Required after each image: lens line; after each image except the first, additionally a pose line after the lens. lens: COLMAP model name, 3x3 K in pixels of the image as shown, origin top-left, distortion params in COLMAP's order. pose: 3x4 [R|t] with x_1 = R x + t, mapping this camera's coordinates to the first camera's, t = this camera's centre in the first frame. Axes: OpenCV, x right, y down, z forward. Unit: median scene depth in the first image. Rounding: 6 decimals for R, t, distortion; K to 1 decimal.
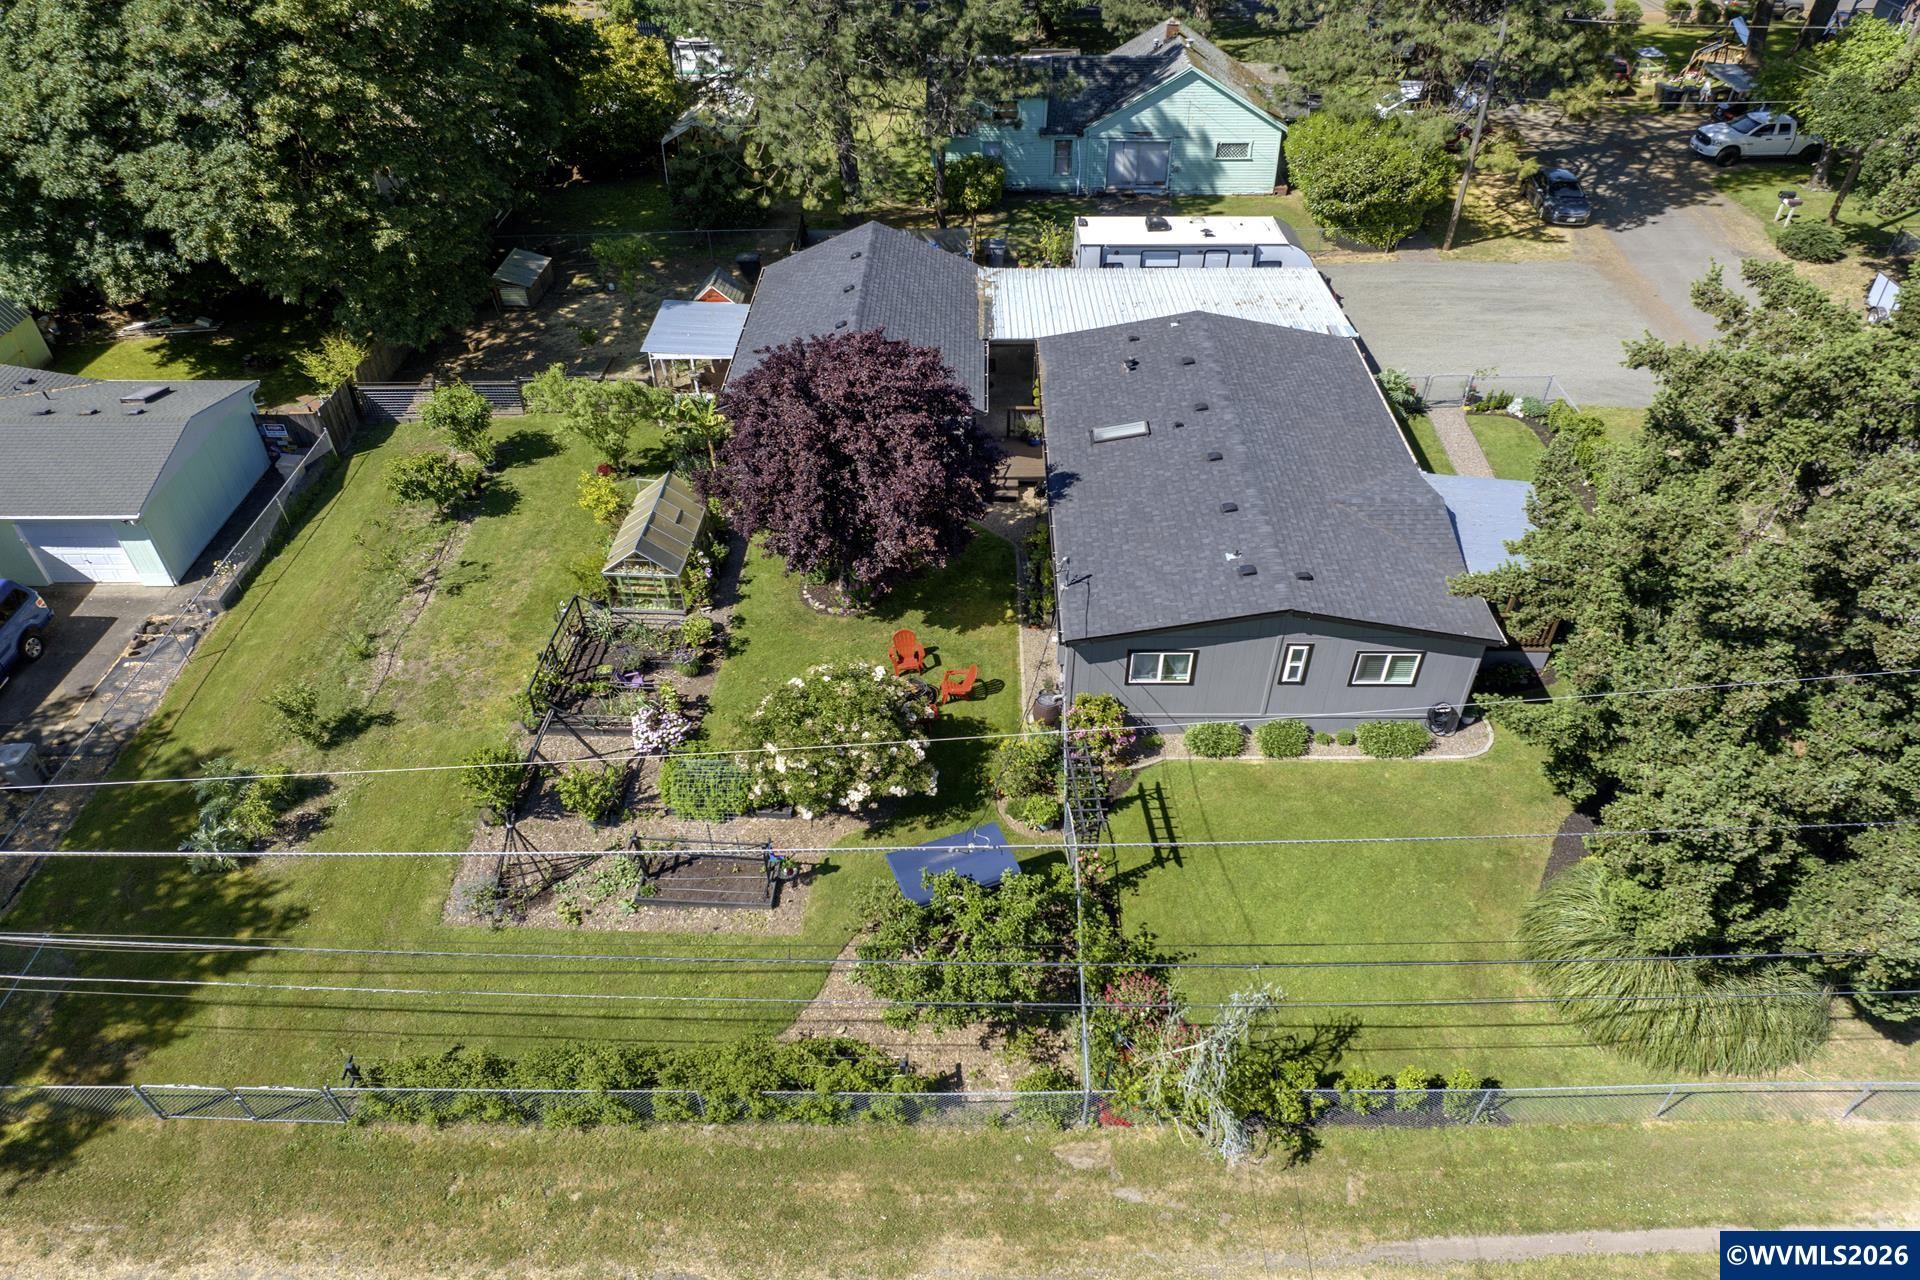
lens RADIAL K [[1220.5, 0, 986.4], [0, 1220.5, 655.1], [0, 0, 1]] dist [-0.033648, 0.002432]
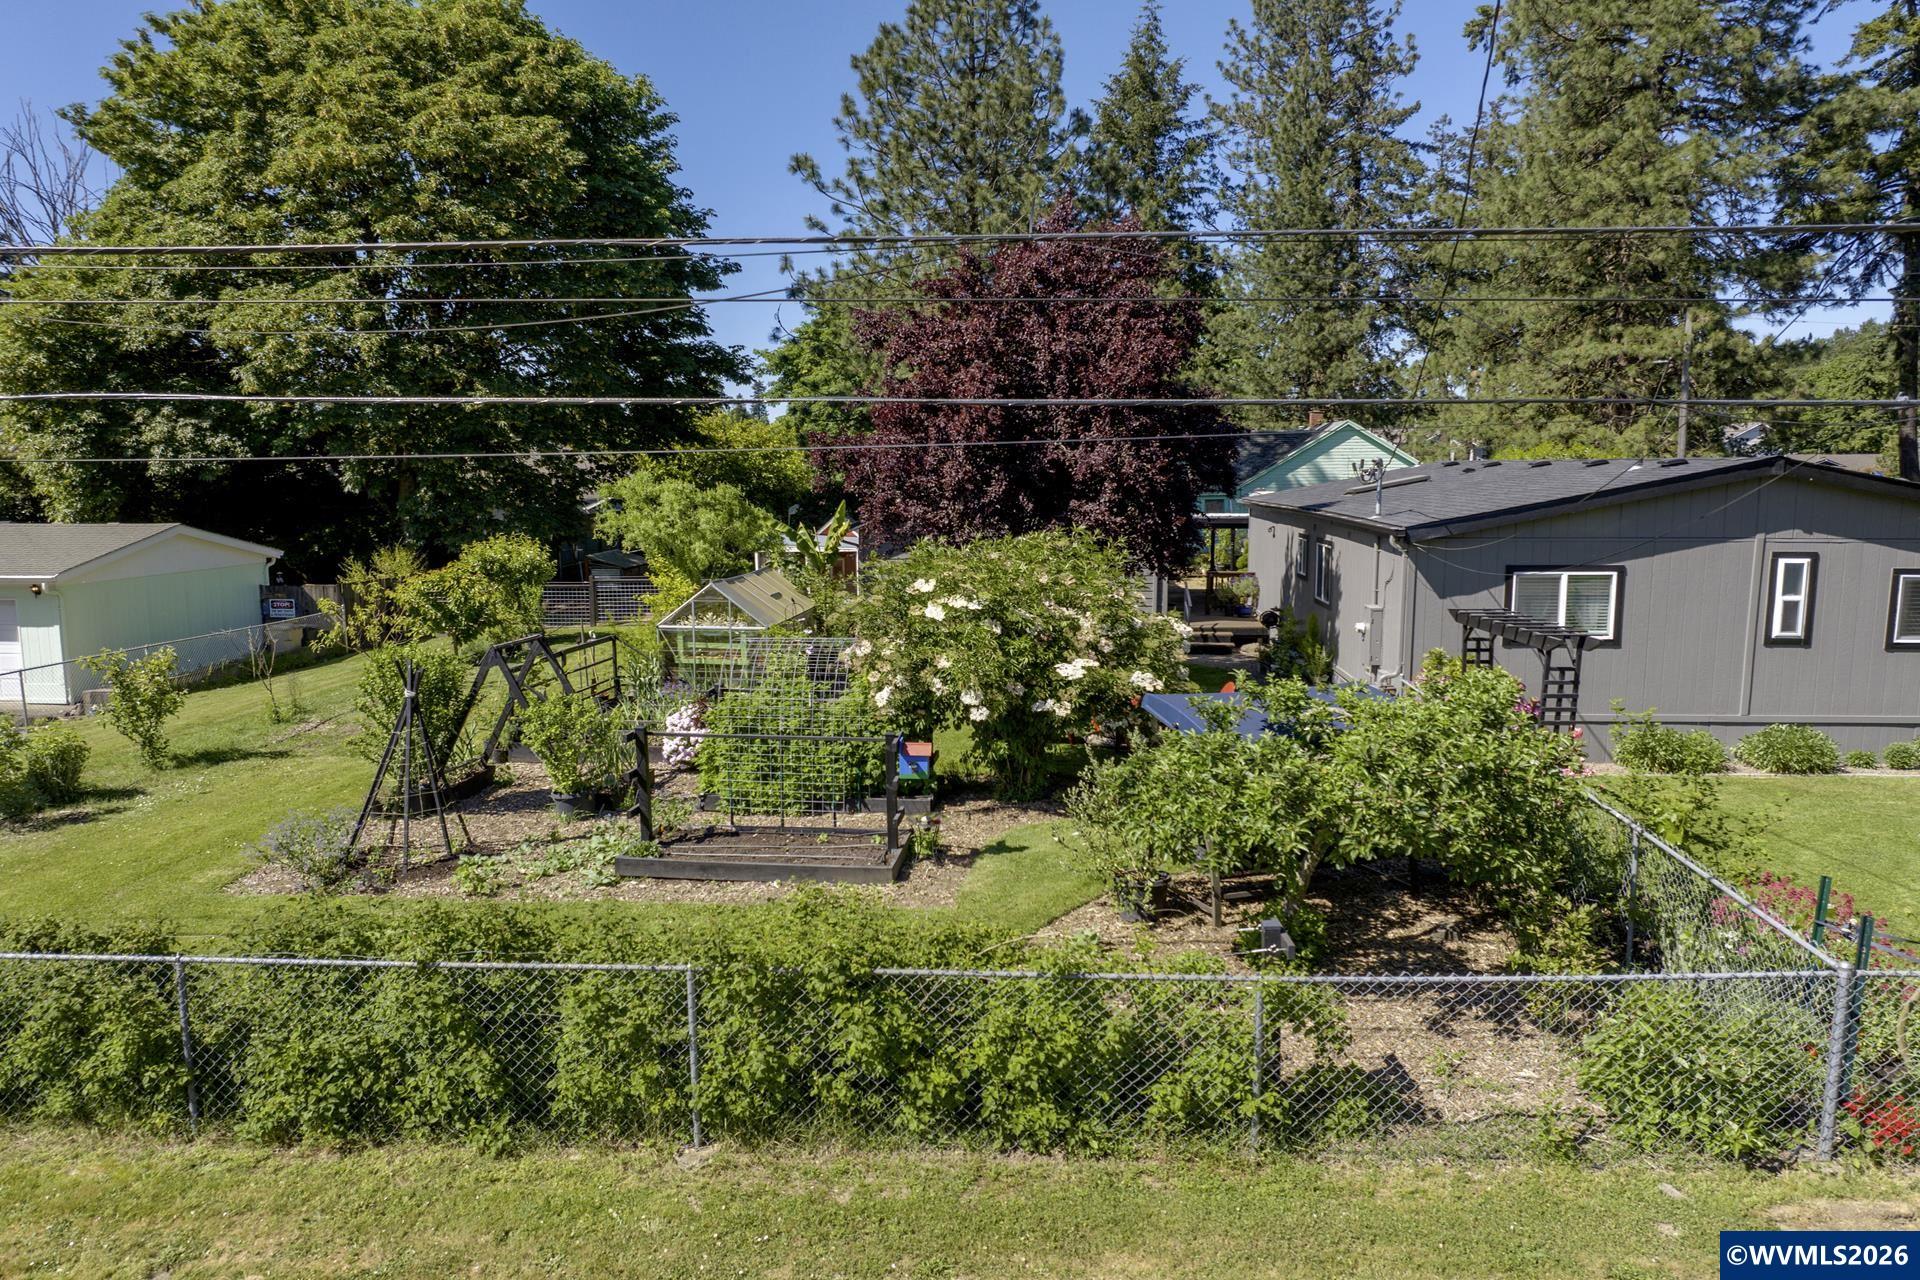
lens RADIAL K [[1220.5, 0, 986.4], [0, 1220.5, 655.1], [0, 0, 1]] dist [-0.033648, 0.002432]
pose [[0.998109, -0.006089, -0.061168, -0.101563], [-0.029139, 0.829305, -0.558035, 0.370367], [0.054125, 0.558762, 0.827560, 0.515234]]
